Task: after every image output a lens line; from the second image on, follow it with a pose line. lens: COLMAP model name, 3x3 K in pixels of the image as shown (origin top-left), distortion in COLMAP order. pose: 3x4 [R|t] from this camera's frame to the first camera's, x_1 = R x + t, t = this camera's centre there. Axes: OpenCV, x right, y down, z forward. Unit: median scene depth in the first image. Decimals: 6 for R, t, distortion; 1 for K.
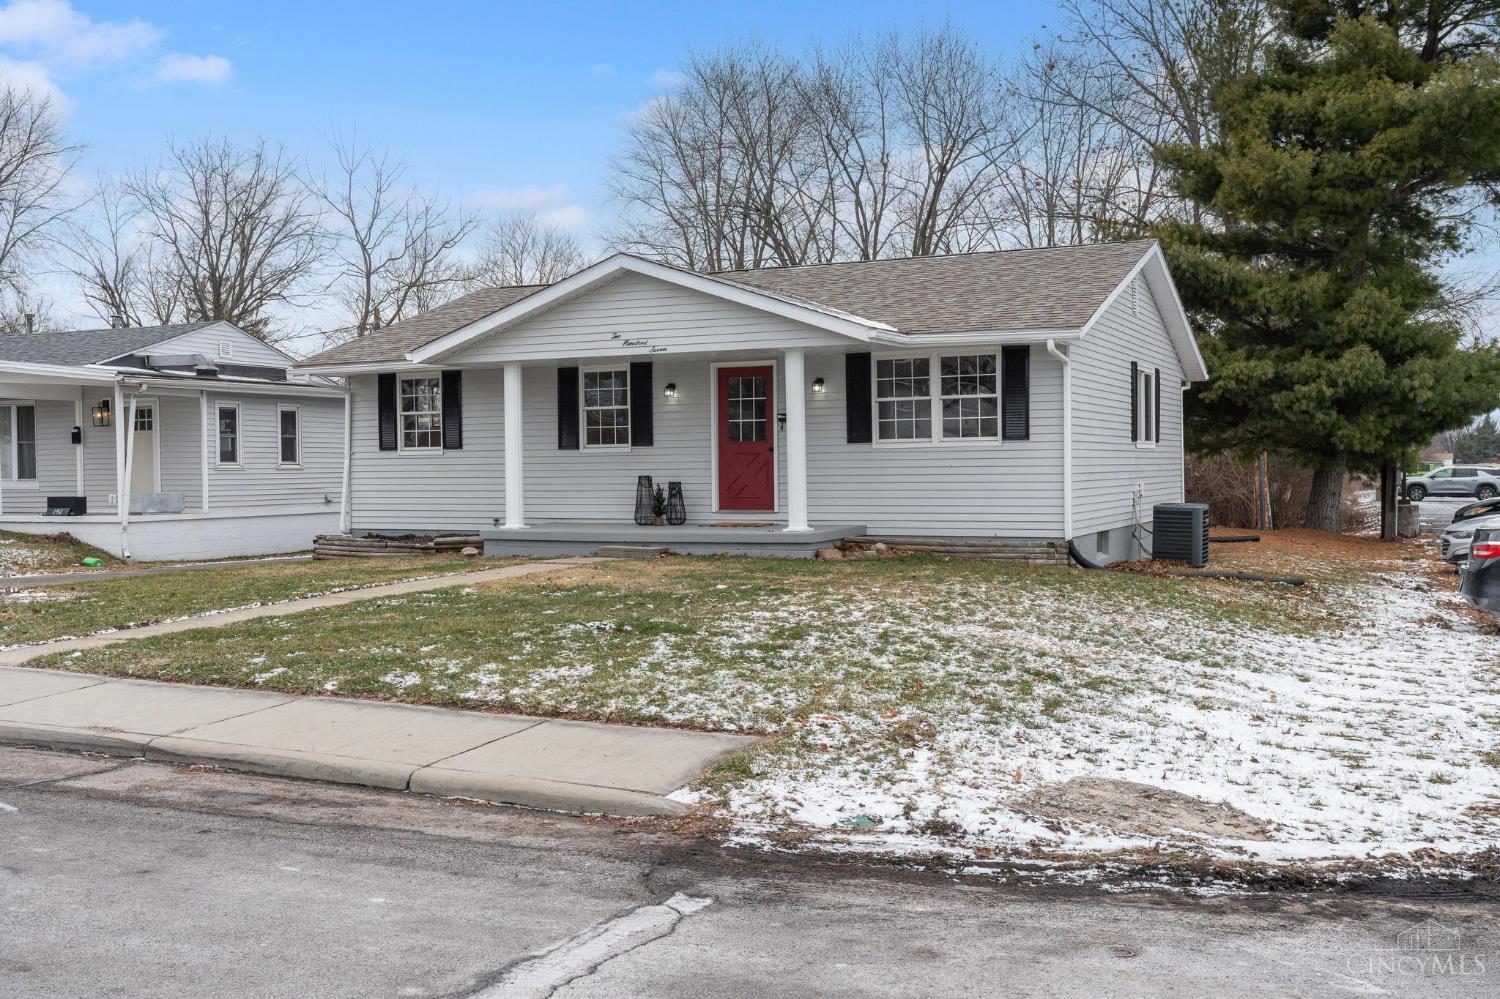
lens RADIAL K [[1571.0, 0, 751.0], [0, 1571.0, 498.9], [0, 0, 1]] dist [-0.030862, 0.000000]
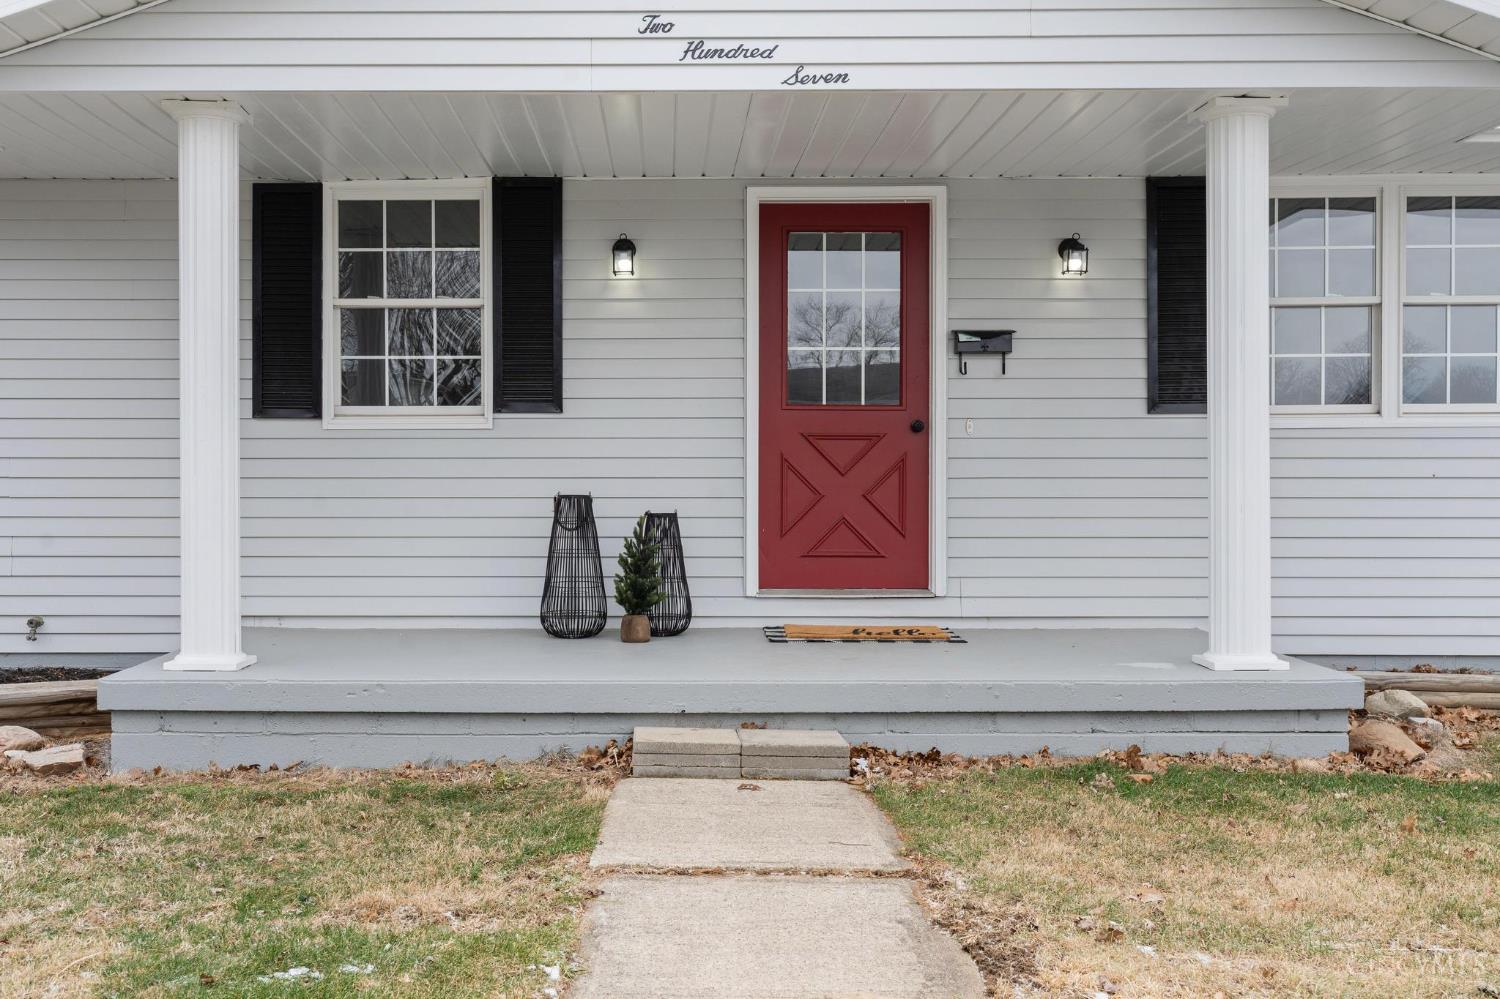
lens RADIAL K [[1571.0, 0, 746.1], [0, 1571.0, 494.7], [0, 0, 1]] dist [-0.030862, 0.000000]
pose [[0.901140, 0.004349, 0.433506, -0.181771], [-0.000583, 0.999961, -0.008821, -0.011960], [-0.433528, 0.007697, 0.901107, 0.670186]]
